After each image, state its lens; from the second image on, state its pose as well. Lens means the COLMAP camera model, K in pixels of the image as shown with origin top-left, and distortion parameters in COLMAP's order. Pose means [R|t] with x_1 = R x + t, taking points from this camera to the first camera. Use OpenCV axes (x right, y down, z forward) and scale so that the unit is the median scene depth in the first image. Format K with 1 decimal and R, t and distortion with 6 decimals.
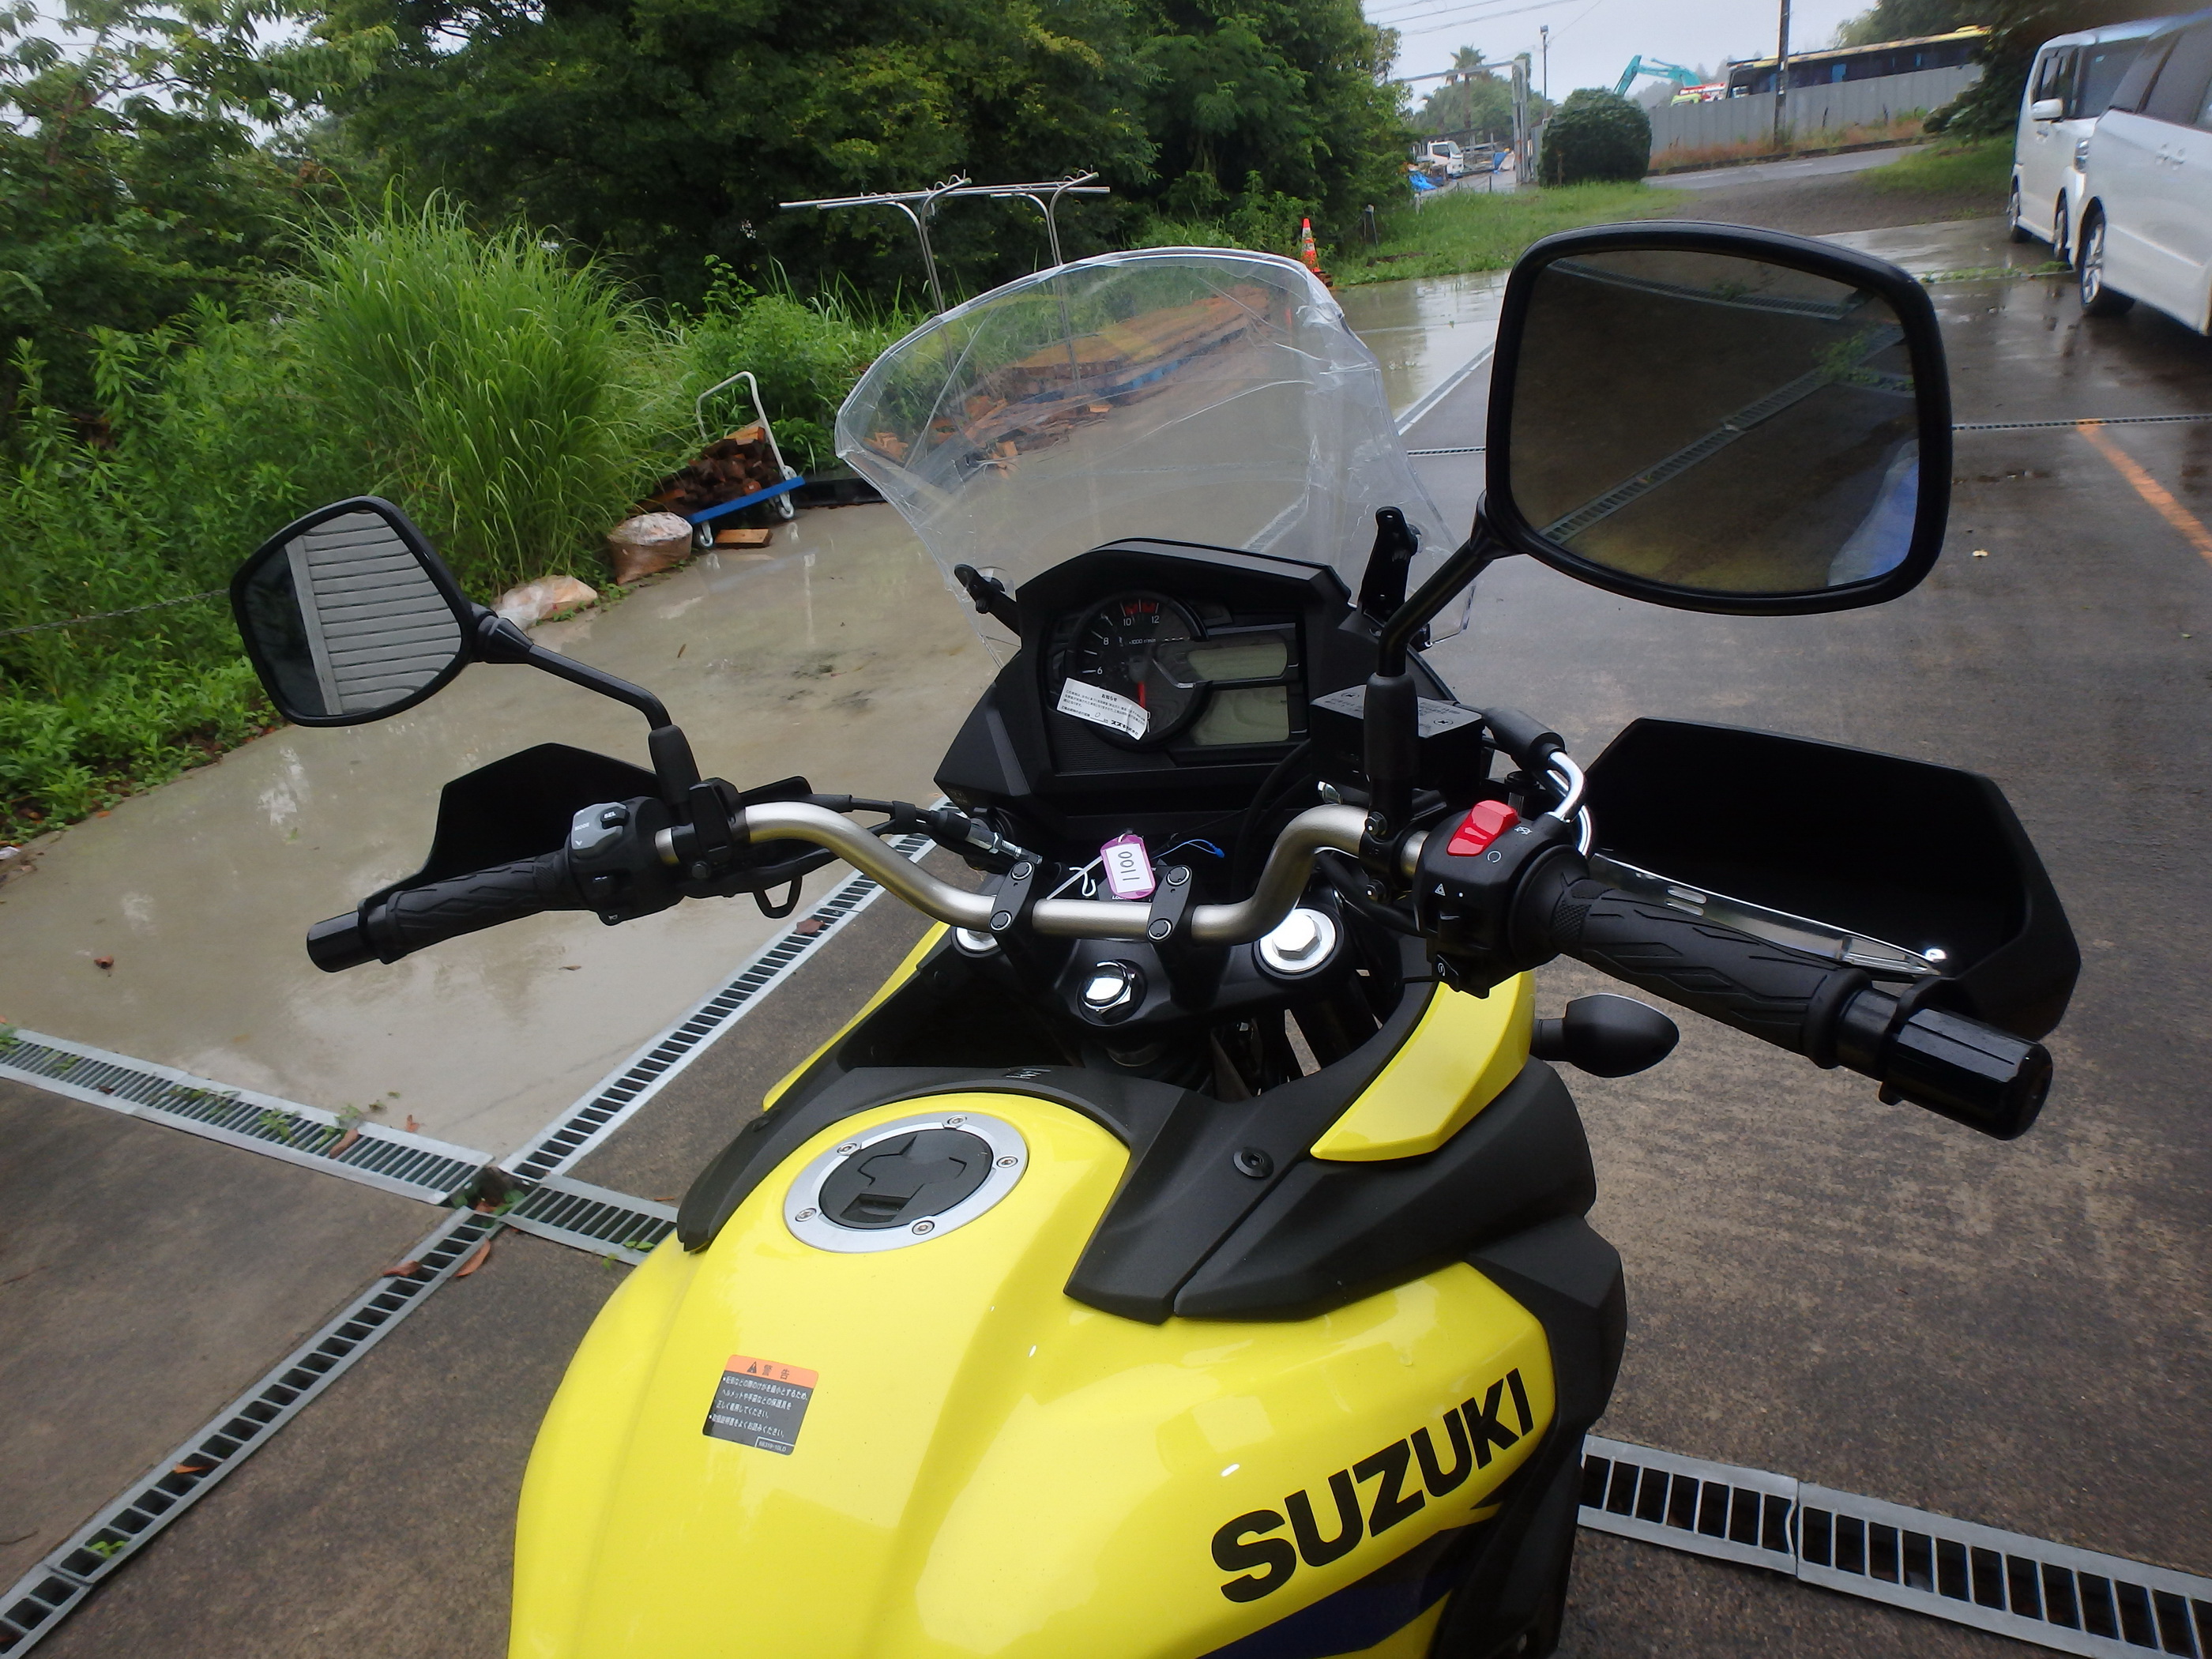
lens RADIAL K [[1372.7, 0, 1119.7], [0, 1372.7, 786.3], [0, 0, 1]] dist [-0.049567, 0.009750]
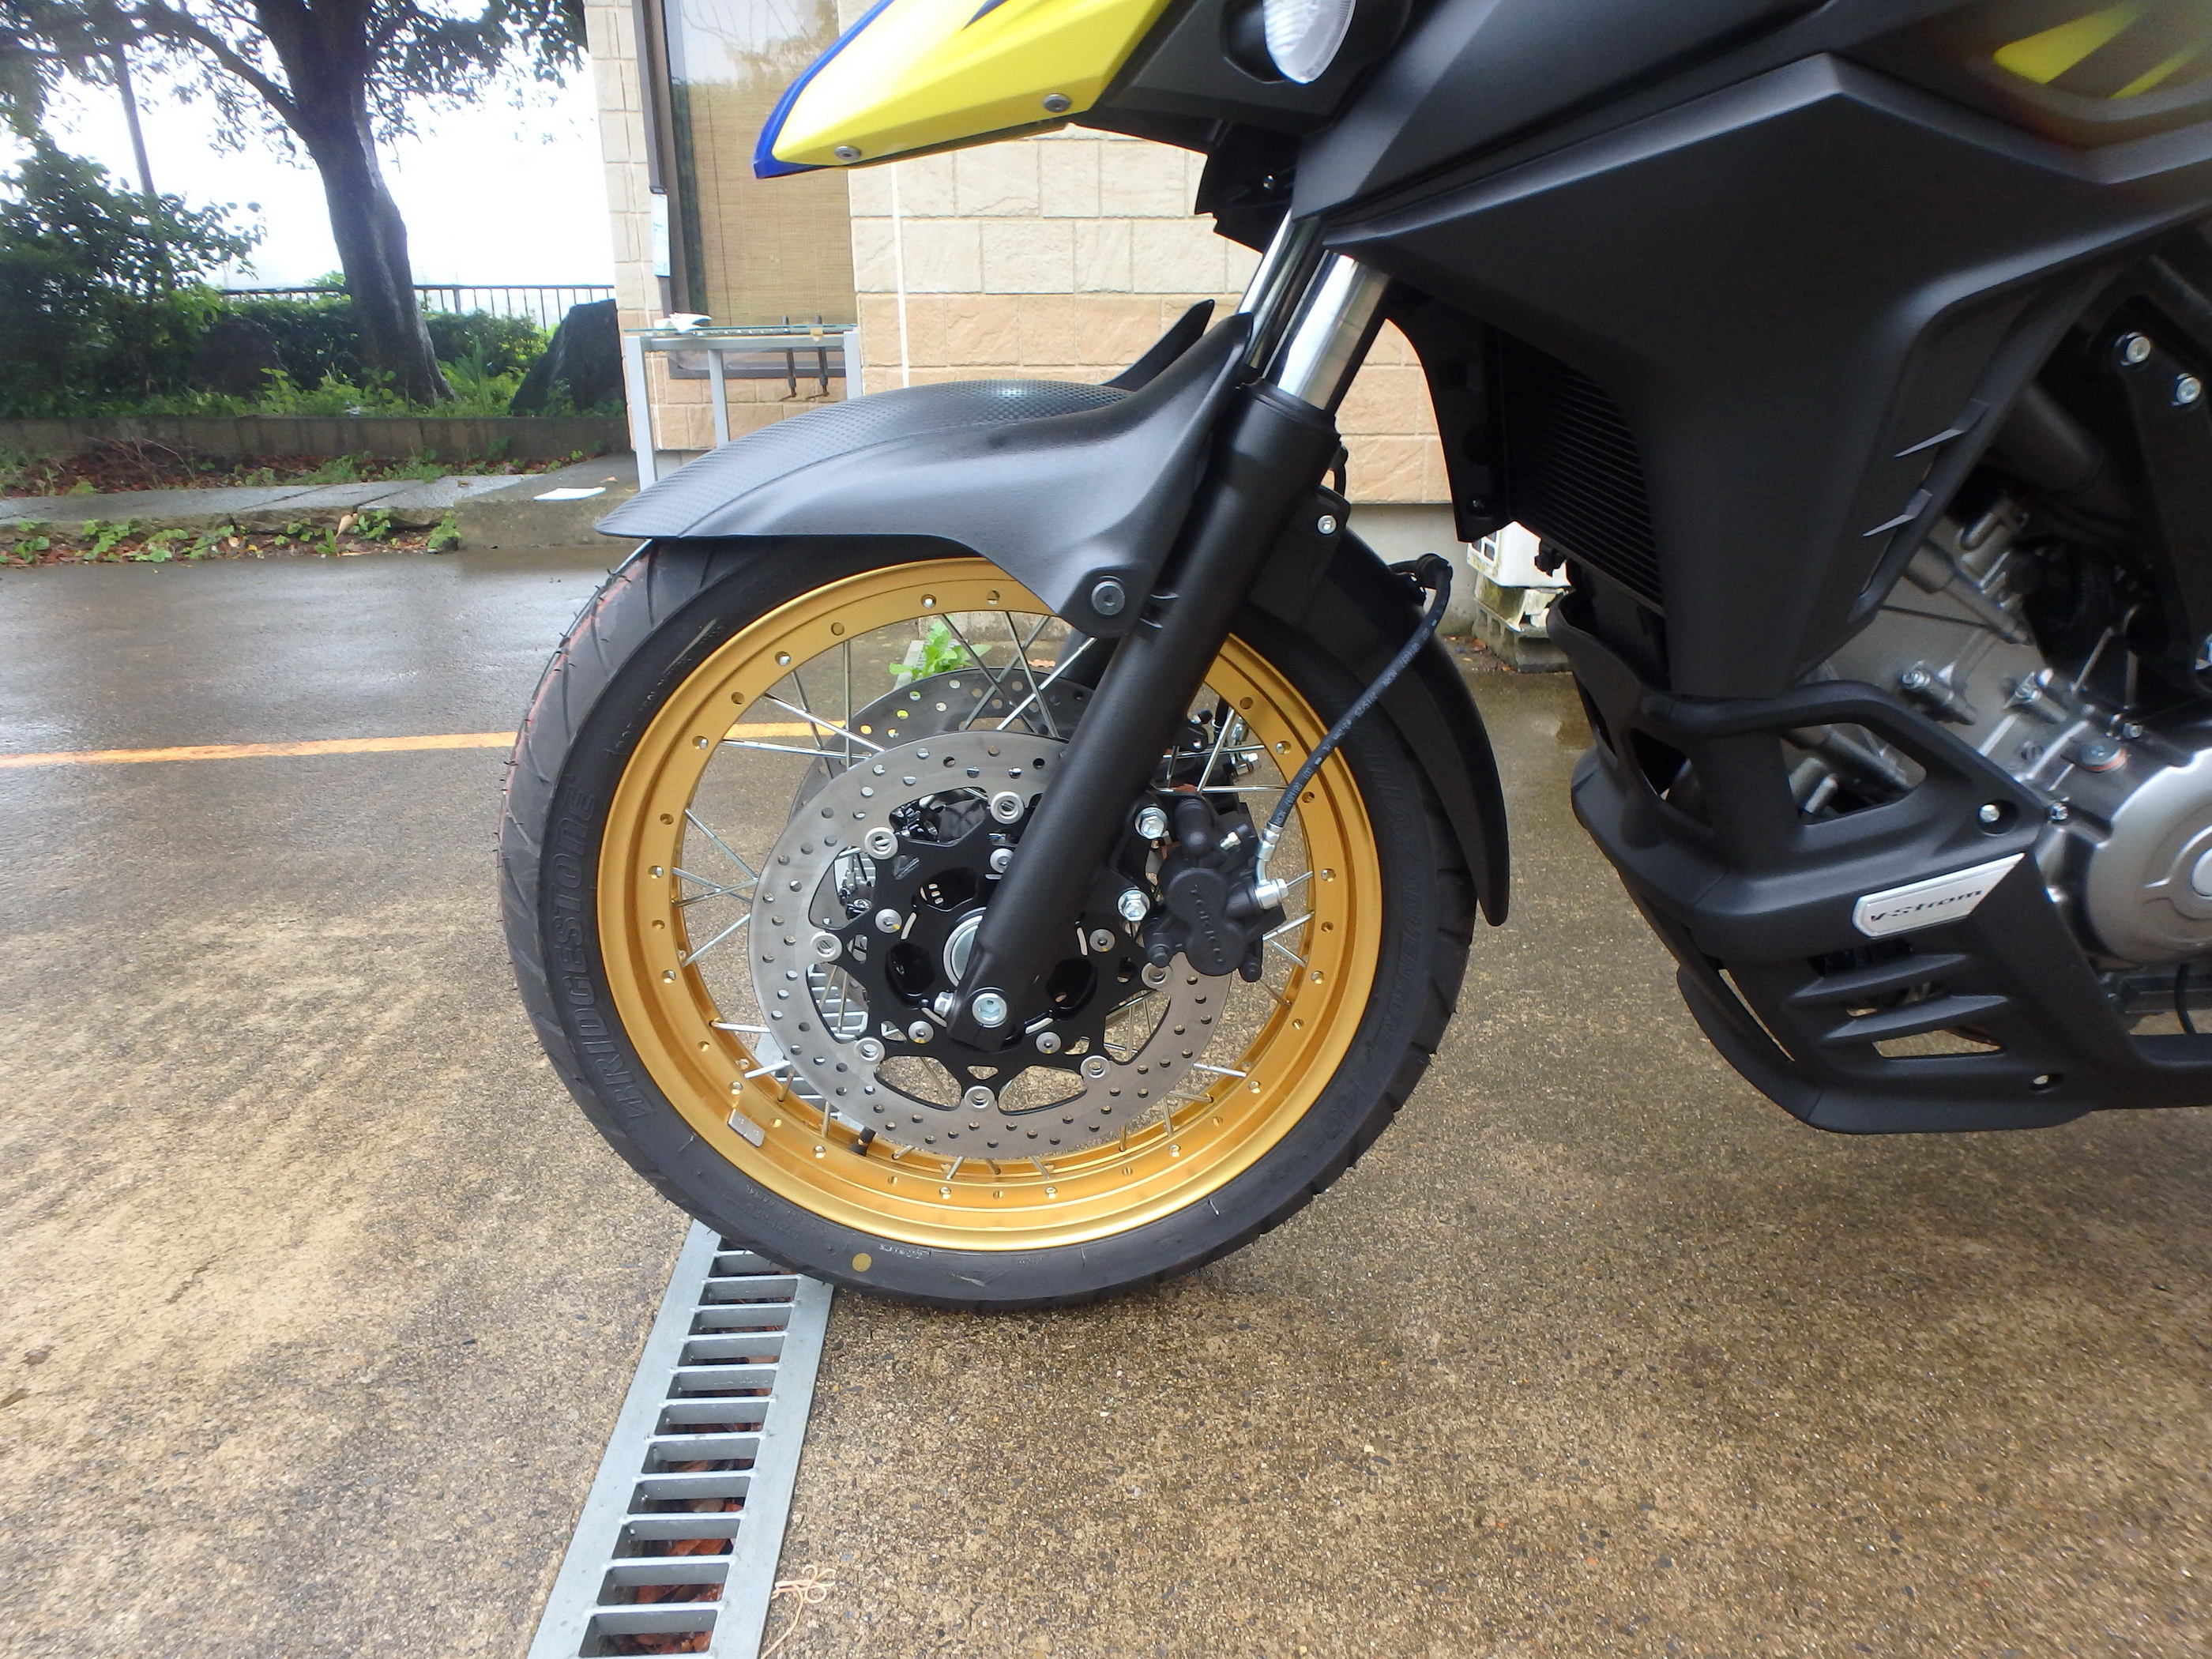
lens RADIAL K [[1372.7, 0, 1090.8], [0, 1372.7, 775.2], [0, 0, 1]] dist [-0.049567, 0.009750]
pose [[-0.453493, -0.142866, 0.879735, -0.225516], [0.418757, 0.837178, 0.351819, 0.086304], [-0.786757, 0.527942, -0.319828, 0.629354]]
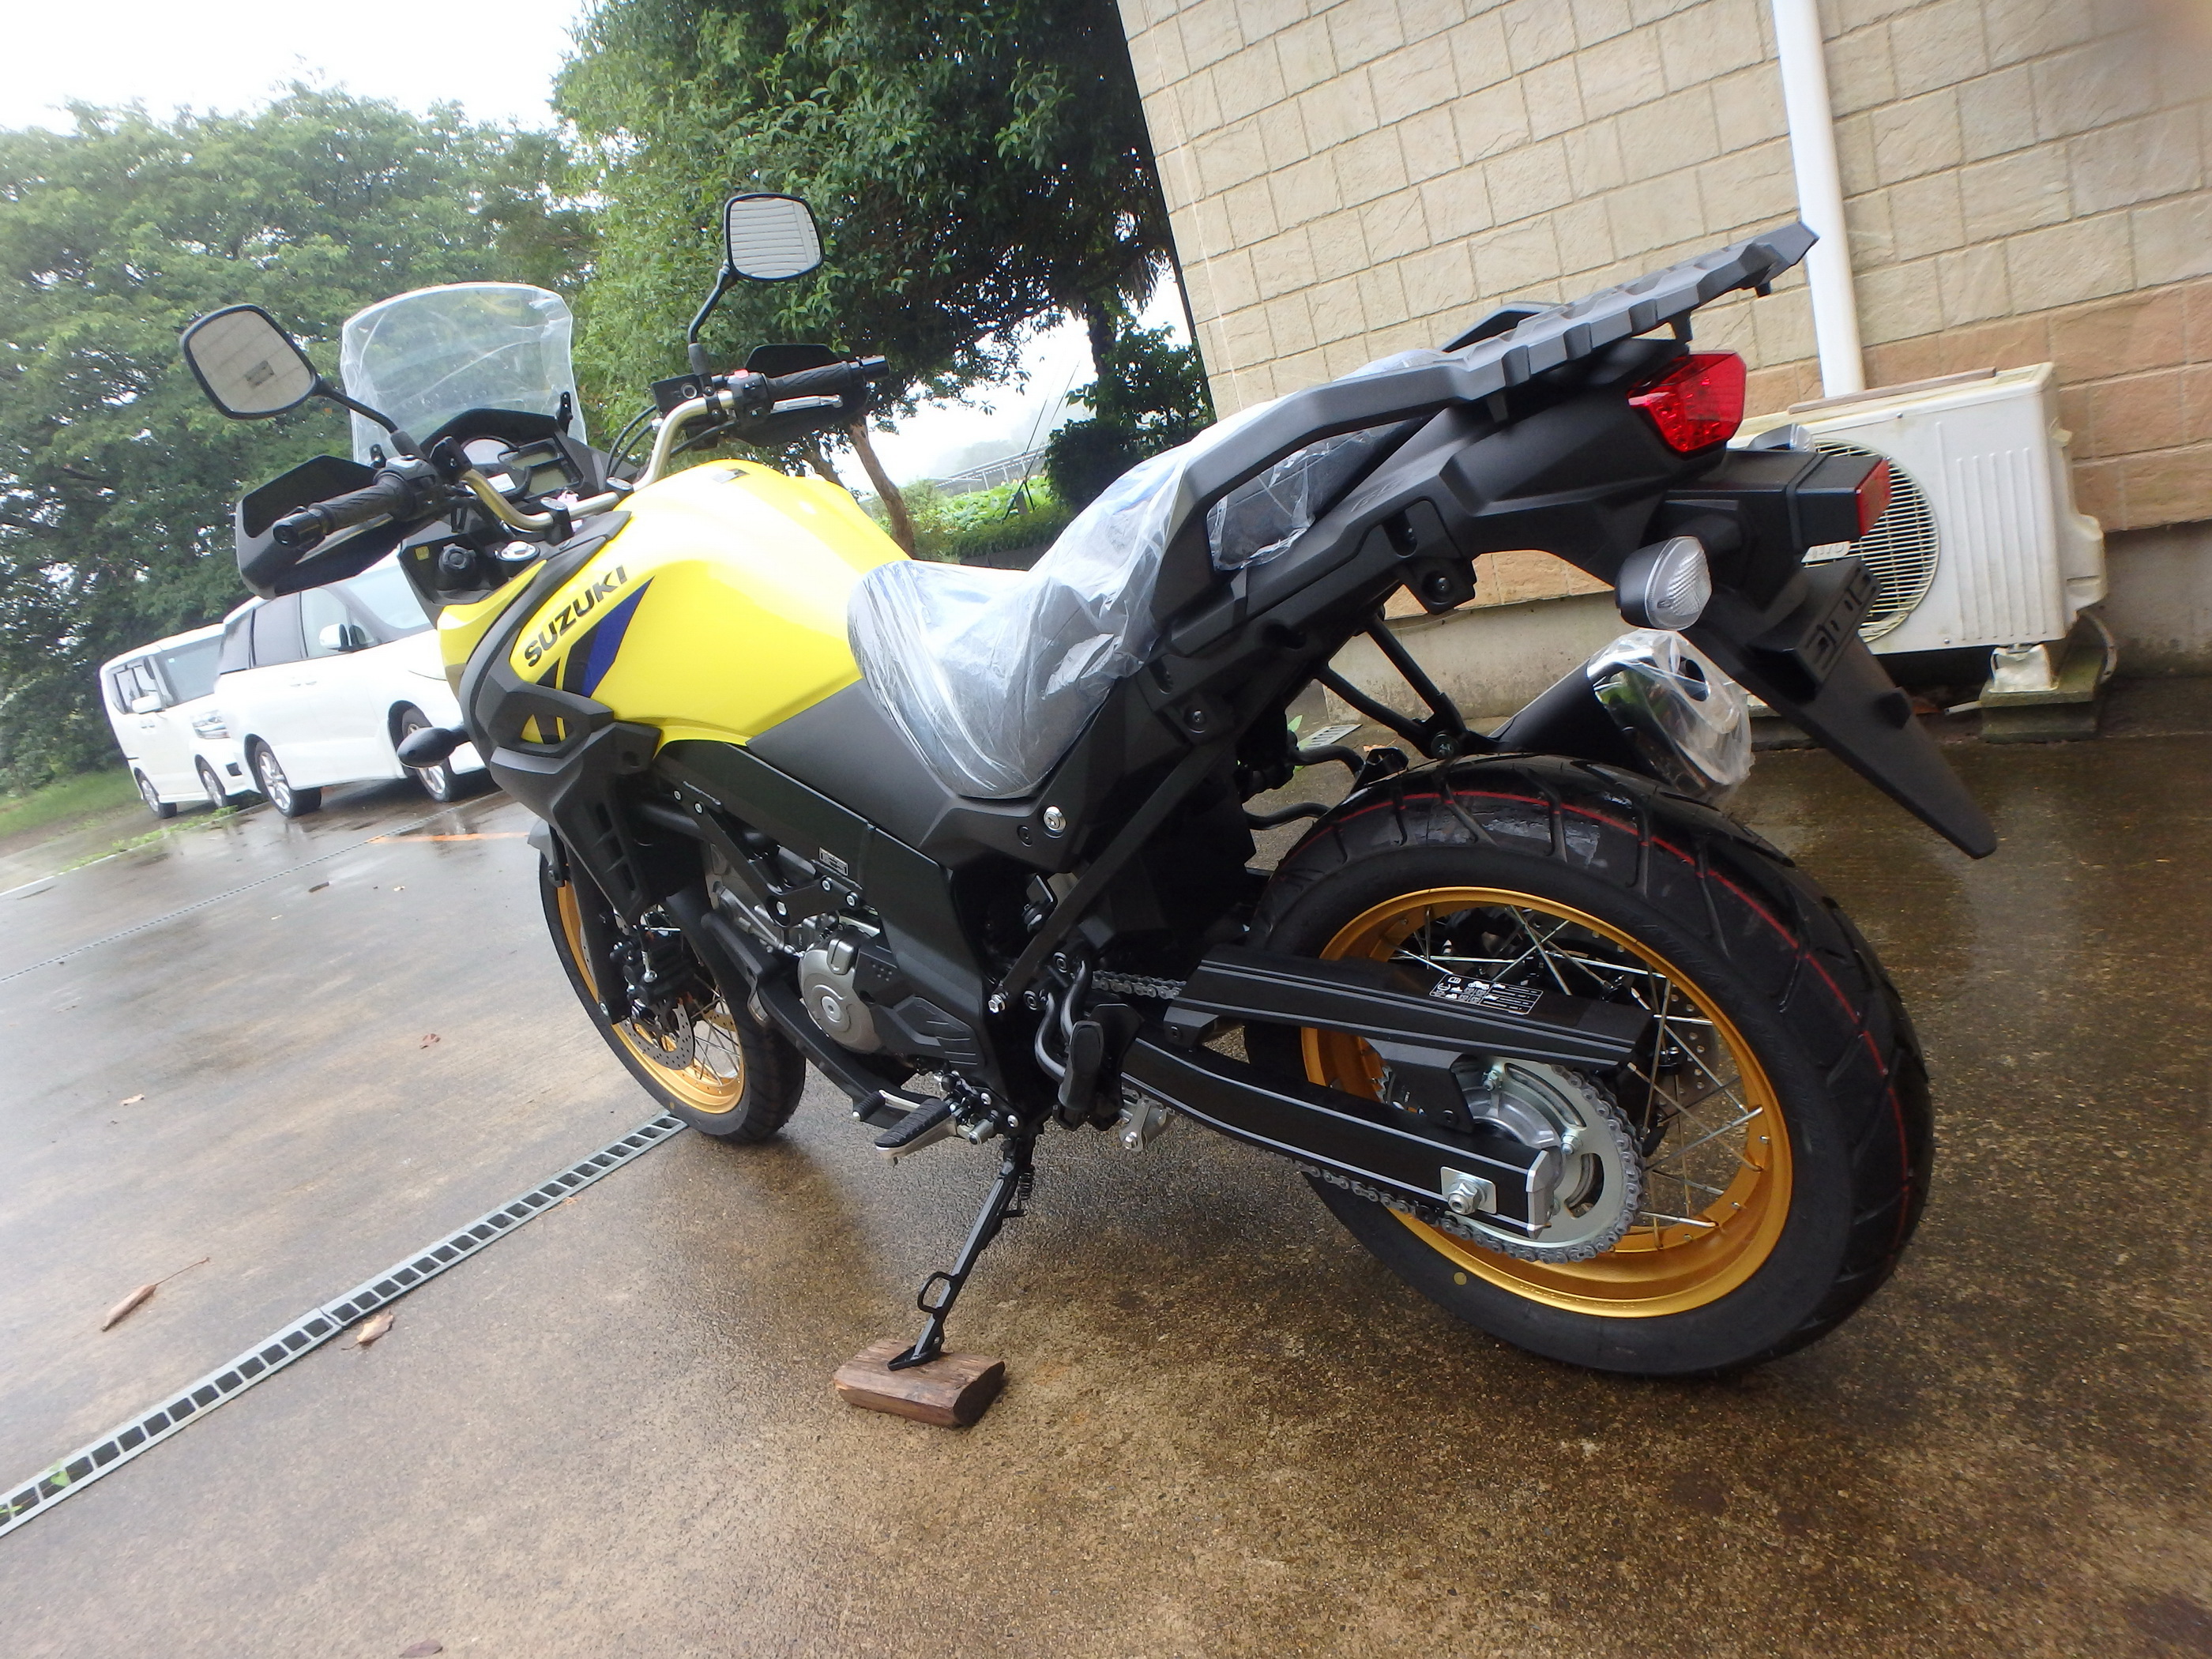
lens RADIAL K [[1372.7, 0, 1112.1], [0, 1372.7, 822.1], [0, 0, 1]] dist [-0.049567, 0.009750]
pose [[0.314519, -0.193135, 0.929396, -0.640342], [0.567431, 0.823154, -0.020969, 0.352745], [-0.760986, 0.533963, 0.368488, -0.087803]]
